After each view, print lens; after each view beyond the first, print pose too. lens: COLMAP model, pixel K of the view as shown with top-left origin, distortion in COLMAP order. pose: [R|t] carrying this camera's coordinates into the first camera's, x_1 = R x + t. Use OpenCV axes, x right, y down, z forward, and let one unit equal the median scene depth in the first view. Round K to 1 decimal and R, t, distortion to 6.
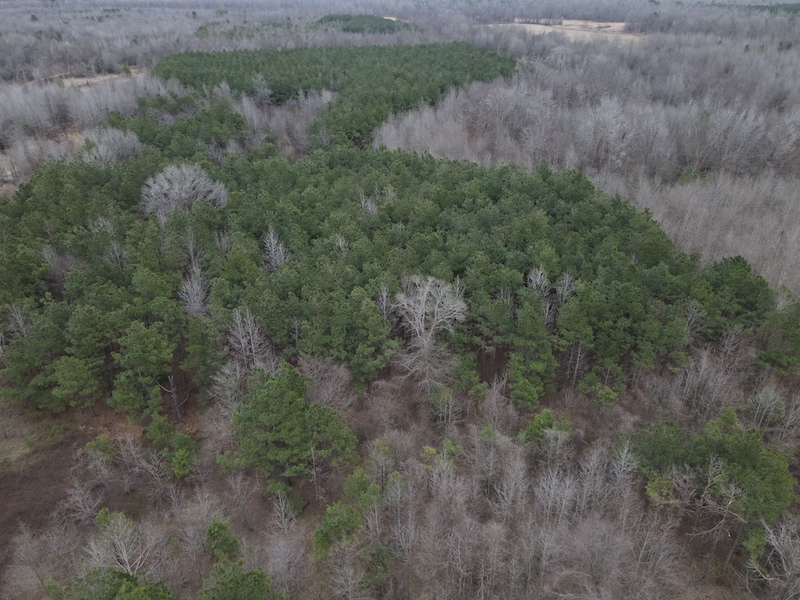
lens RADIAL K [[576.1, 0, 412.8], [0, 576.1, 288.5], [0, 0, 1]] dist [0.016662, -0.000479]
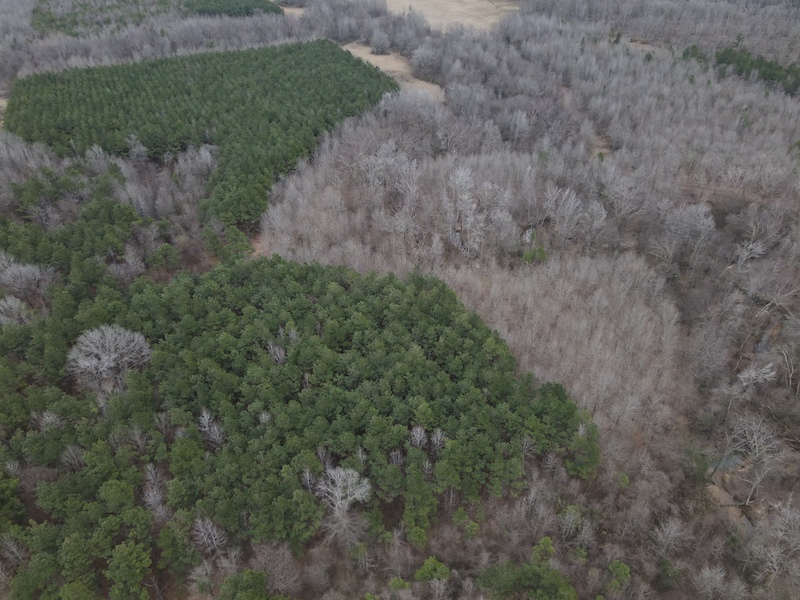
lens RADIAL K [[576.1, 0, 408.8], [0, 576.1, 279.8], [0, 0, 1]] dist [0.016662, -0.000479]
pose [[0.977533, -0.117467, 0.175016, -0.000932], [0.101562, 0.990065, 0.097246, -0.424014], [-0.184700, -0.077286, 0.979751, -0.252093]]
